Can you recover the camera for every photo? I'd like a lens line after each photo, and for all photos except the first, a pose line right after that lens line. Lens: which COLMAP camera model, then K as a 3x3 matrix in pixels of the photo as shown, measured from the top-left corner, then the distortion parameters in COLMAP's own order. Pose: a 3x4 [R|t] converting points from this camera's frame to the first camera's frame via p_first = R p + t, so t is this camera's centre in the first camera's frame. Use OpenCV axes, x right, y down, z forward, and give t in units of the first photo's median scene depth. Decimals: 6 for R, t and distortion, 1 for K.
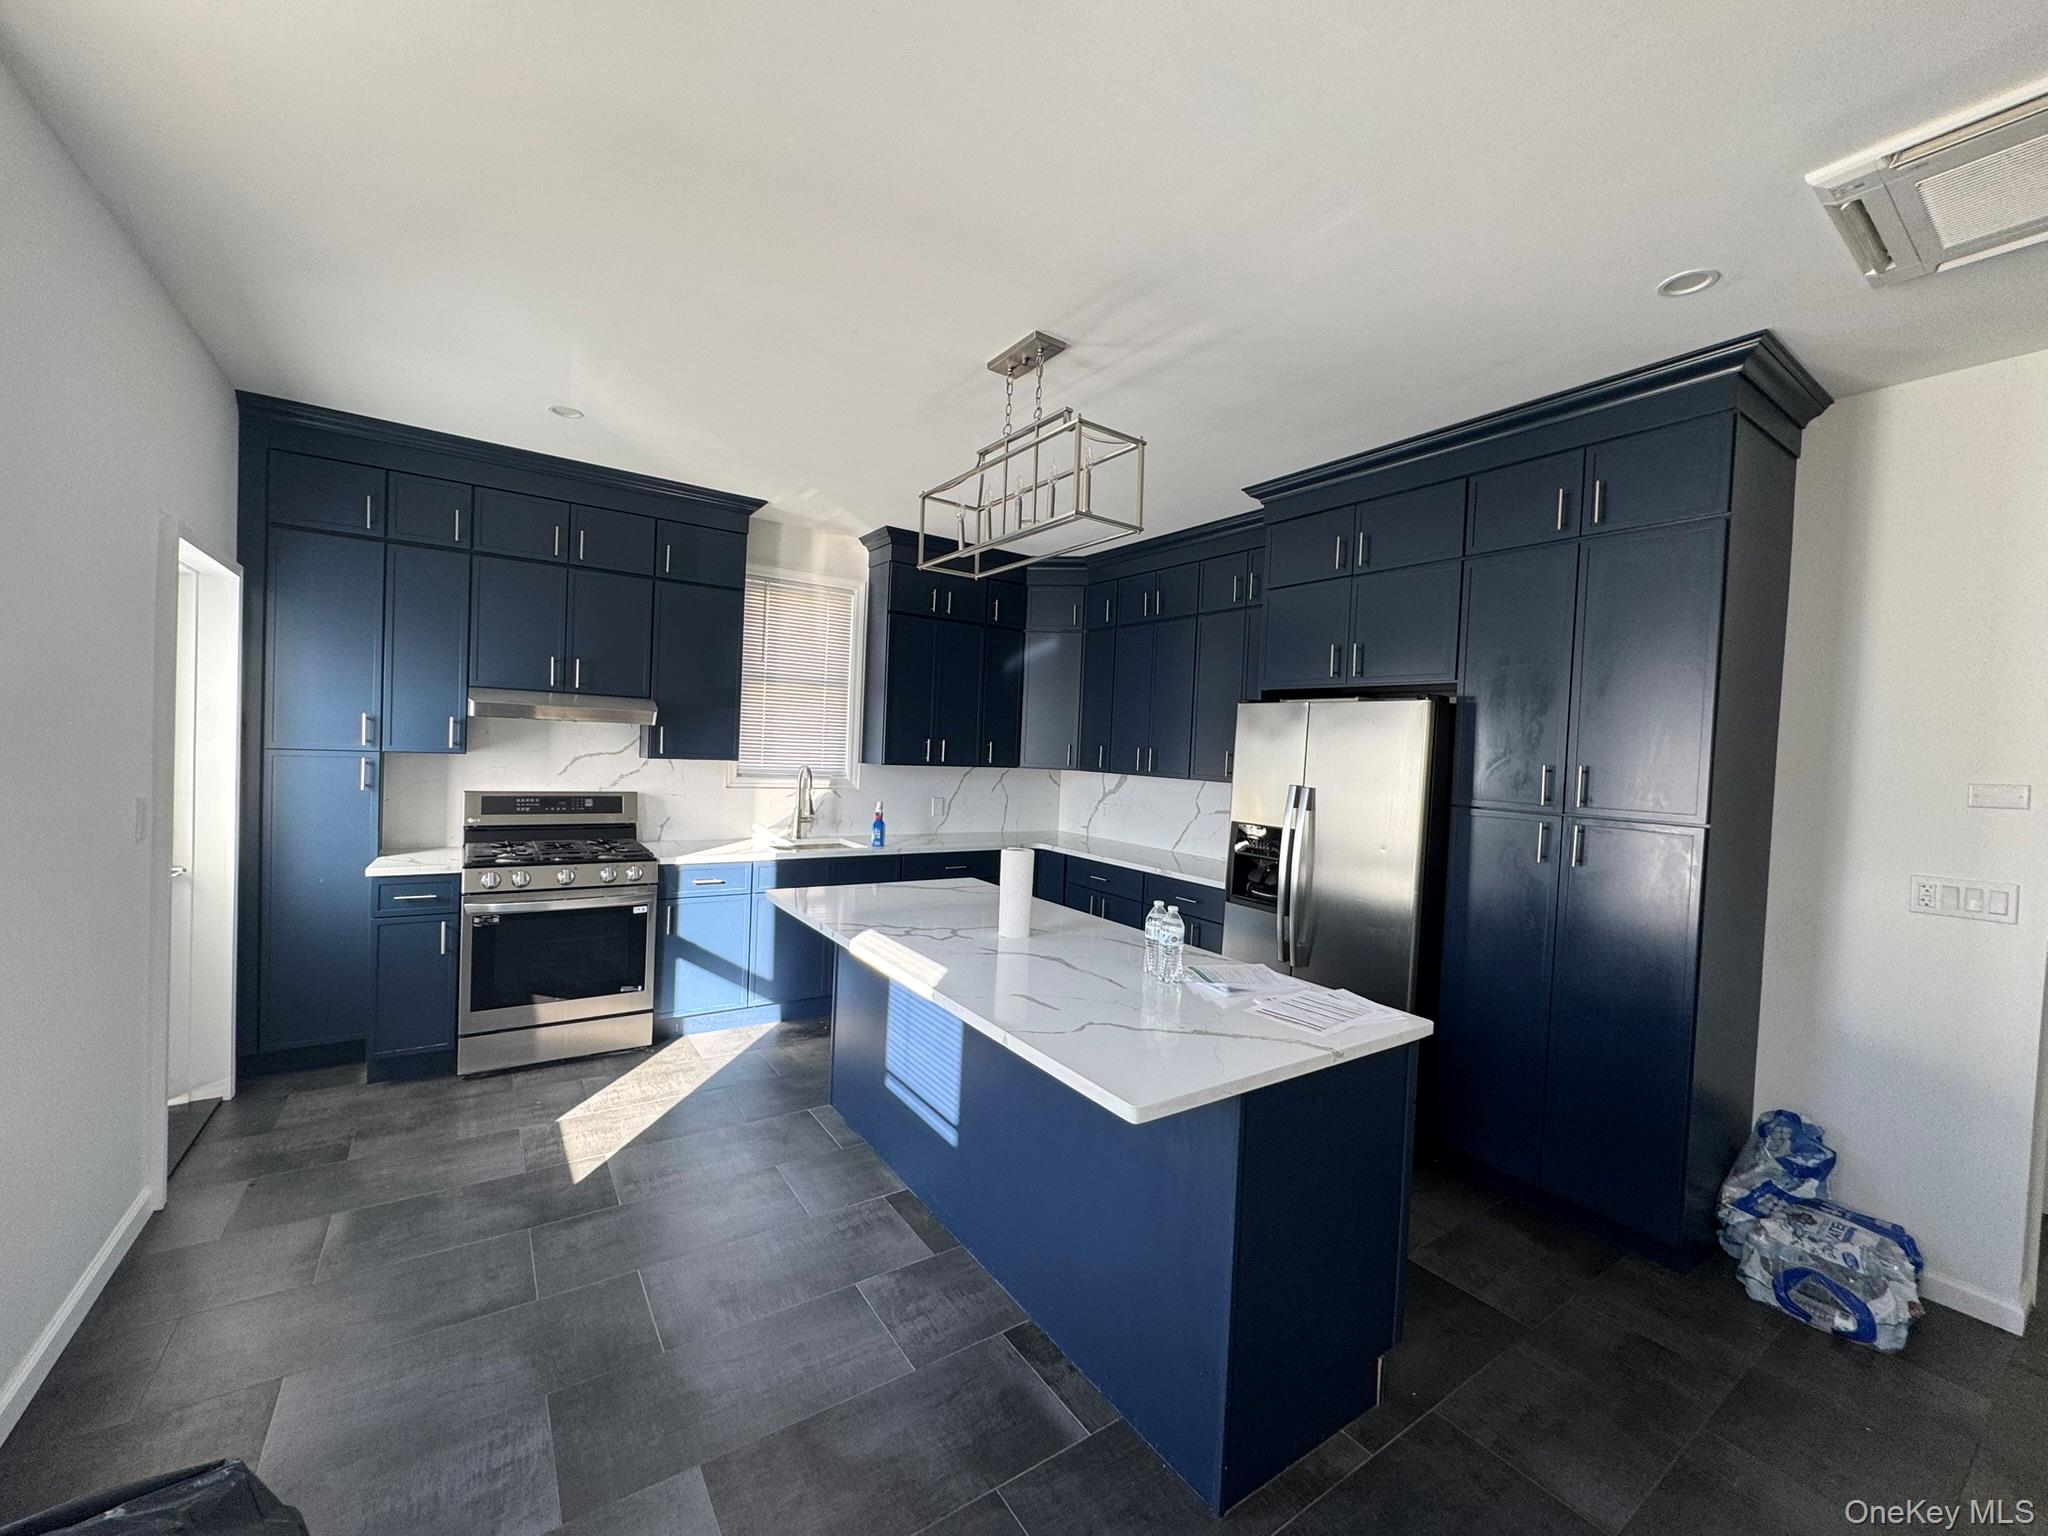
lens RADIAL K [[816.3, 0, 1024.0], [0, 816.3, 768.0], [0, 0, 1]] dist [0.008991, -0.000011]
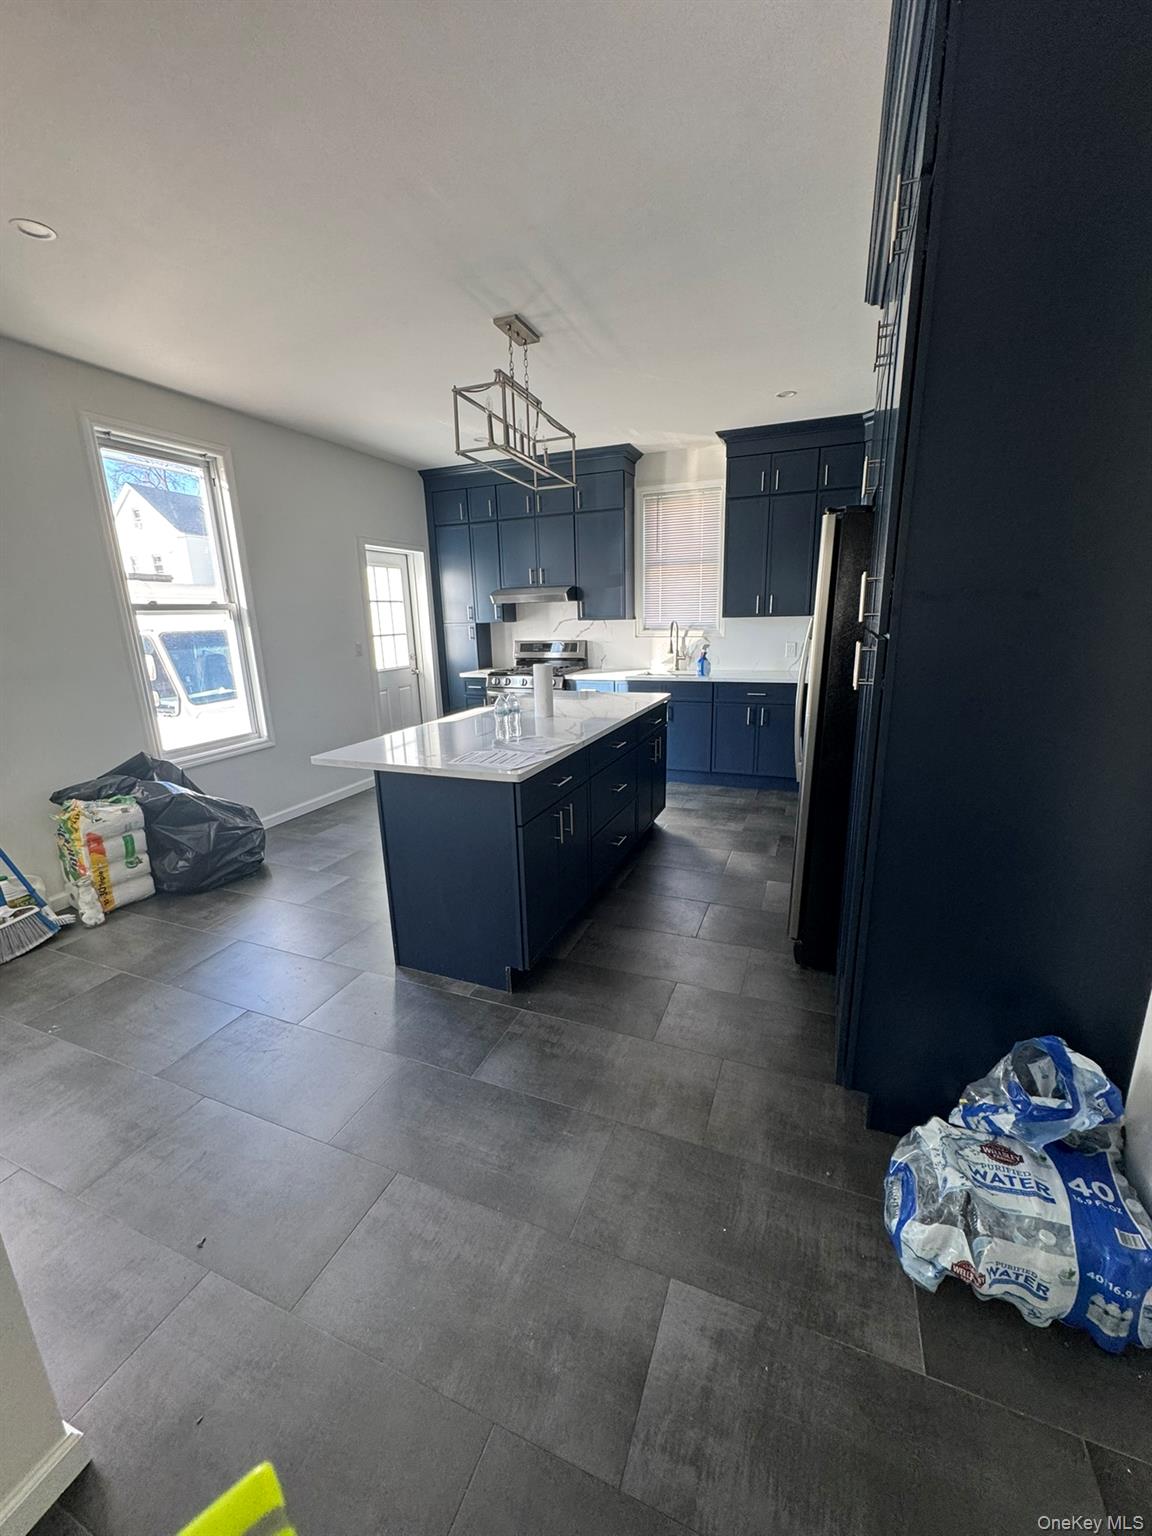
lens RADIAL K [[612.2, 0, 576.0], [0, 612.2, 768.0], [0, 0, 1]] dist [0.008991, -0.000011]
pose [[0.540347, 0.152276, -0.827549, 0.646453], [0.026693, 0.979892, 0.197737, 0.036178], [0.841019, -0.128936, 0.525417, 0.228851]]
